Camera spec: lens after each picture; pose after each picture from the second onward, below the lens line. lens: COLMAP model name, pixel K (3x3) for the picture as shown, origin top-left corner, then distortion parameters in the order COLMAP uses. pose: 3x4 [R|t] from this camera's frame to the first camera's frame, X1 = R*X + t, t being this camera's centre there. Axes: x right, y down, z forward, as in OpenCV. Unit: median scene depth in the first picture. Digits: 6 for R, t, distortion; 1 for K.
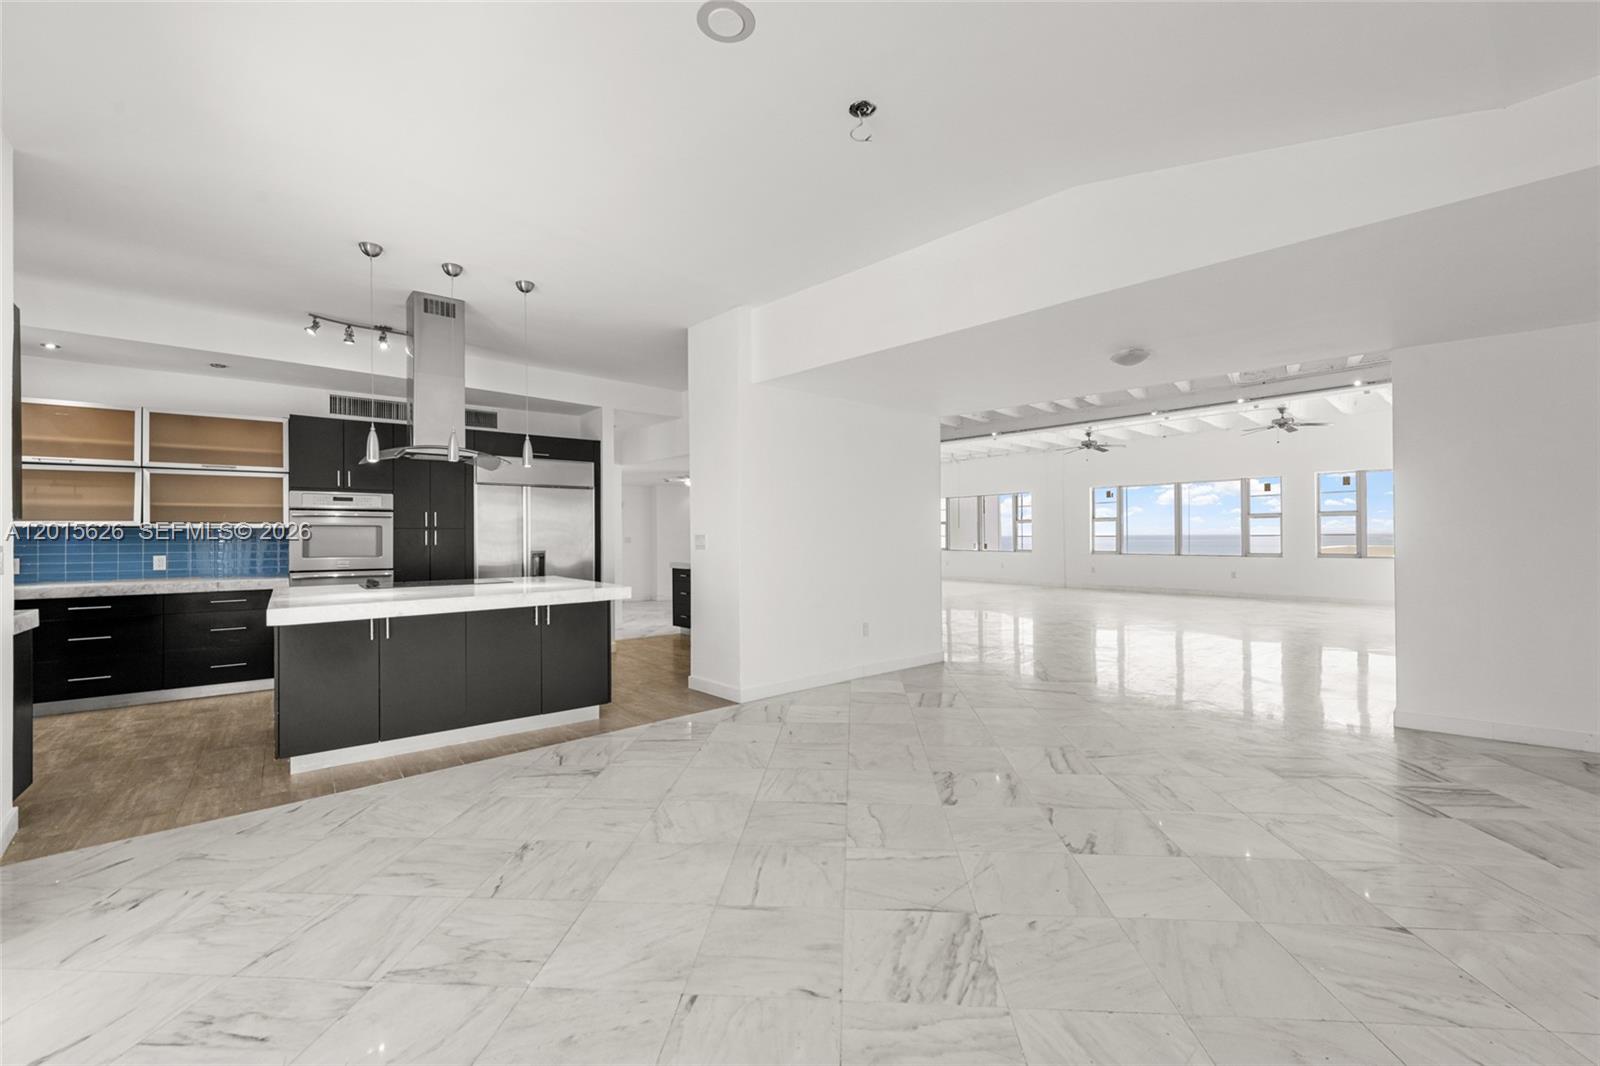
lens RADIAL K [[680.2, 0, 807.0], [0, 680.2, 535.5], [0, 0, 1]] dist [0.010692, -0.001930]
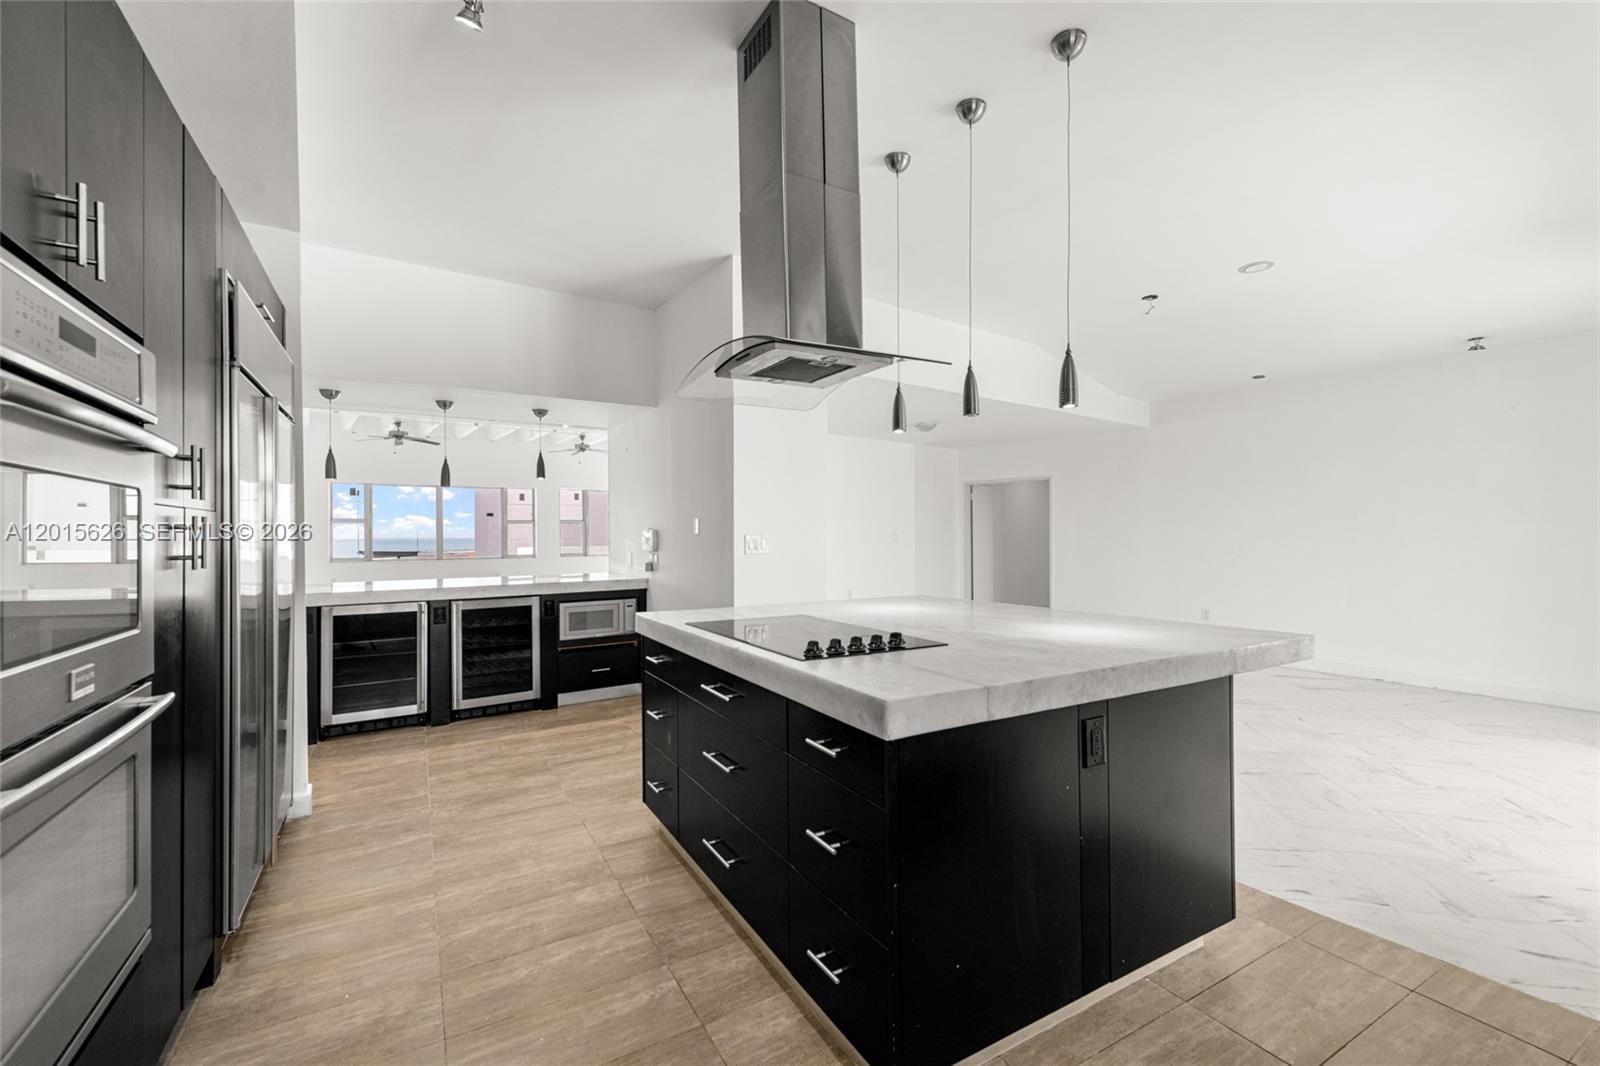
lens RADIAL K [[680.2, 0, 814.0], [0, 680.2, 540.7], [0, 0, 1]] dist [0.010692, -0.001930]
pose [[0.120976, -0.002748, 0.992652, -0.909732], [0.003764, 0.999990, 0.002310, 0.003953], [-0.992648, 0.003457, 0.120985, 0.836107]]
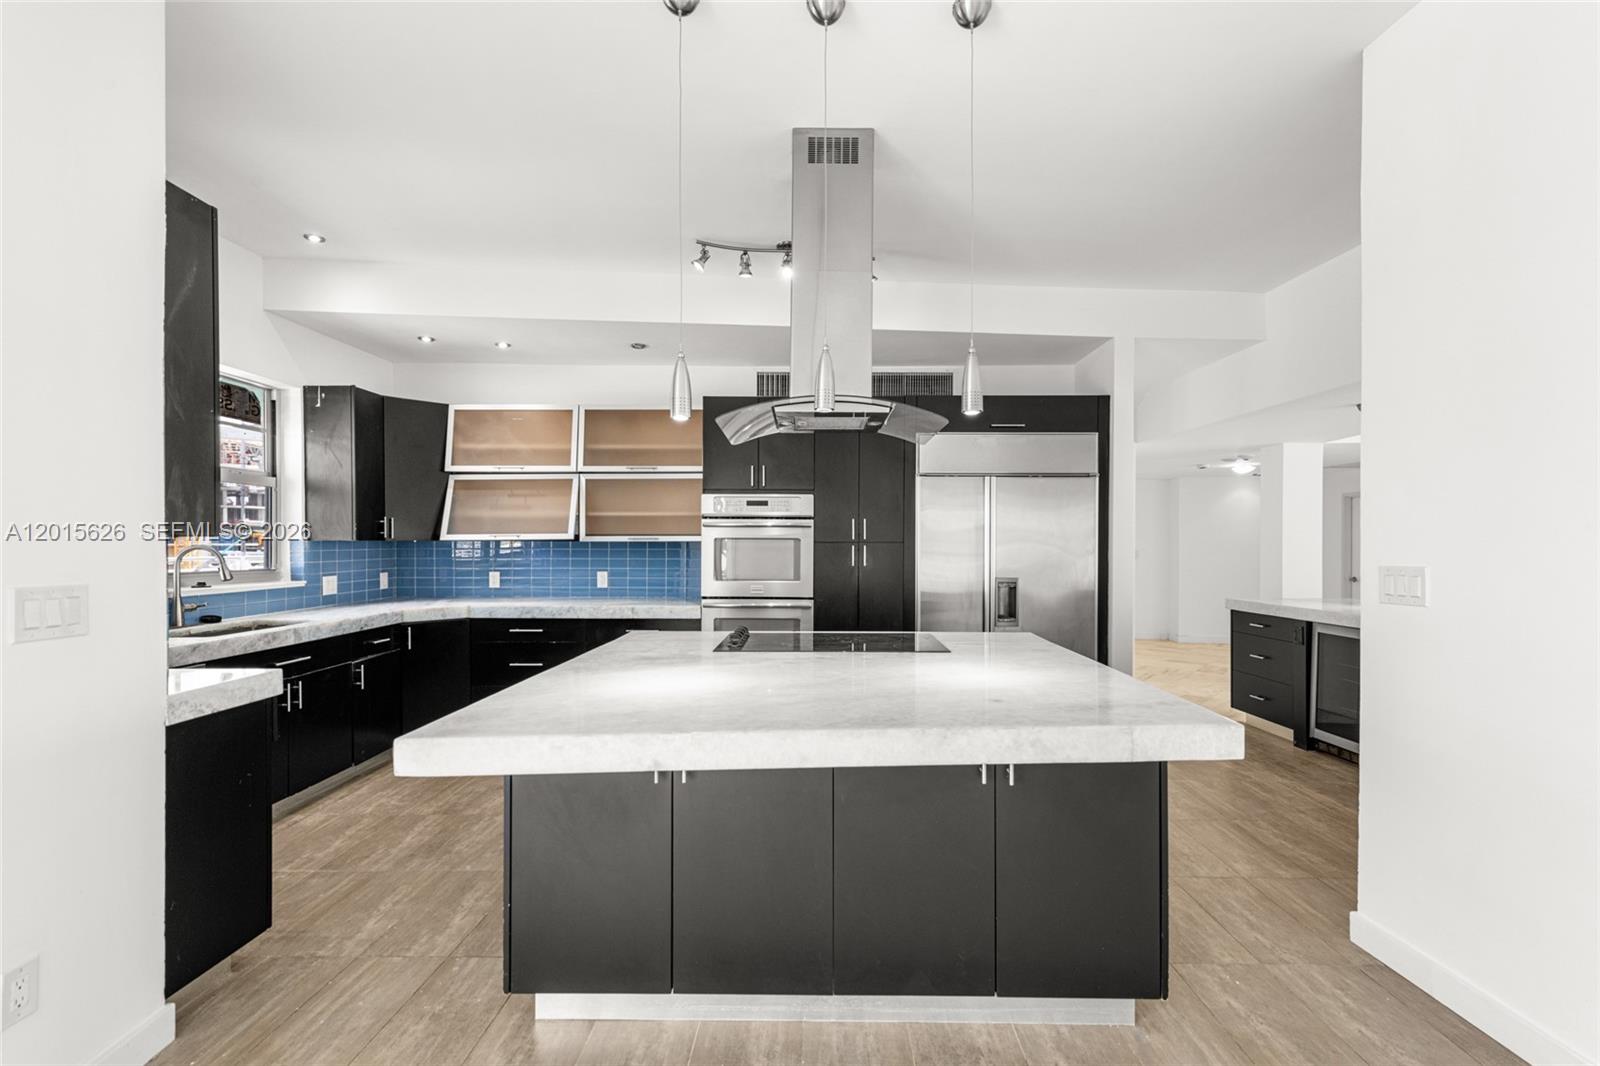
lens RADIAL K [[680.2, 0, 815.4], [0, 680.2, 551.1], [0, 0, 1]] dist [0.010692, -0.001930]
pose [[0.785773, 0.015466, -0.618322, -0.177457], [-0.006828, 0.999843, 0.016331, -0.014254], [0.618478, -0.008610, 0.785755, 0.486468]]
